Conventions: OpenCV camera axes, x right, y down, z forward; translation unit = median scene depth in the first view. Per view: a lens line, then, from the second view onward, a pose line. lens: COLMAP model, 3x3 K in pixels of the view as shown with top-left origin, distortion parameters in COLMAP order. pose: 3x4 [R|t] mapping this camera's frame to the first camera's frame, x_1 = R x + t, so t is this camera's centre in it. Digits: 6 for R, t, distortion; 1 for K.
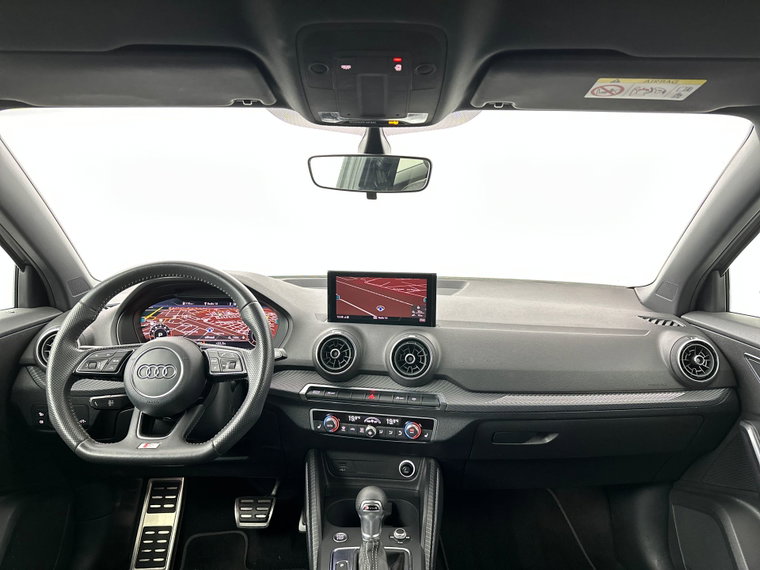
lens RADIAL K [[532.1, 0, 392.4], [0, 532.1, 278.5], [0, 0, 1]] dist [0.033534, -0.049758]
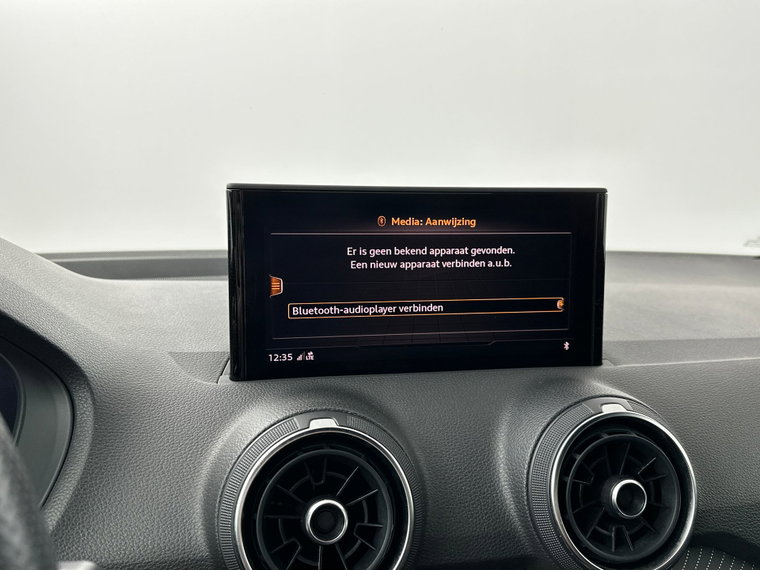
lens RADIAL K [[633.0, 0, 379.7], [0, 633.0, 292.8], [0, 0, 1]] dist [0.046610, -0.084181]
pose [[0.933067, -0.048347, 0.356440, -0.178209], [0.053831, 0.998535, -0.005476, 0.046444], [-0.355653, 0.024297, 0.934302, 0.733097]]
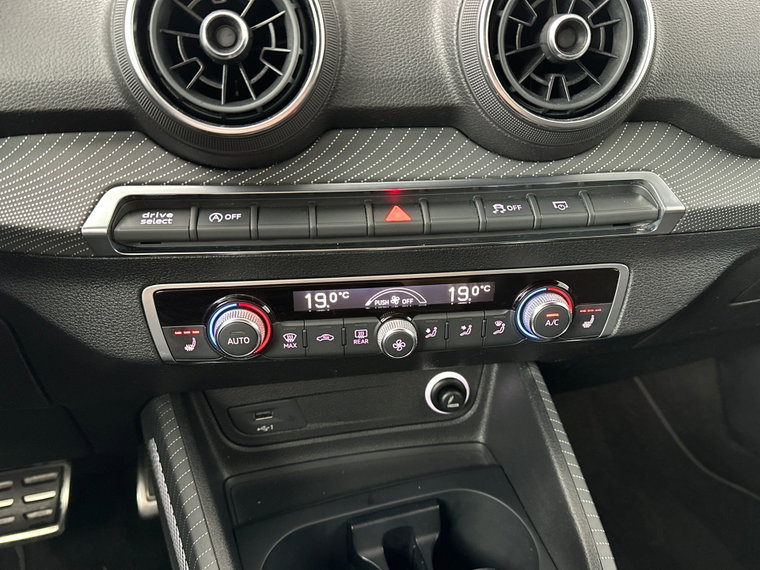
lens RADIAL K [[633.0, 0, 376.4], [0, 633.0, 278.9], [0, 0, 1]] dist [0.046610, -0.084181]
pose [[0.959162, -0.133784, 0.249220, -0.125602], [0.036924, 0.932757, 0.358609, 0.142840], [-0.280438, -0.334762, 0.899605, 0.721576]]
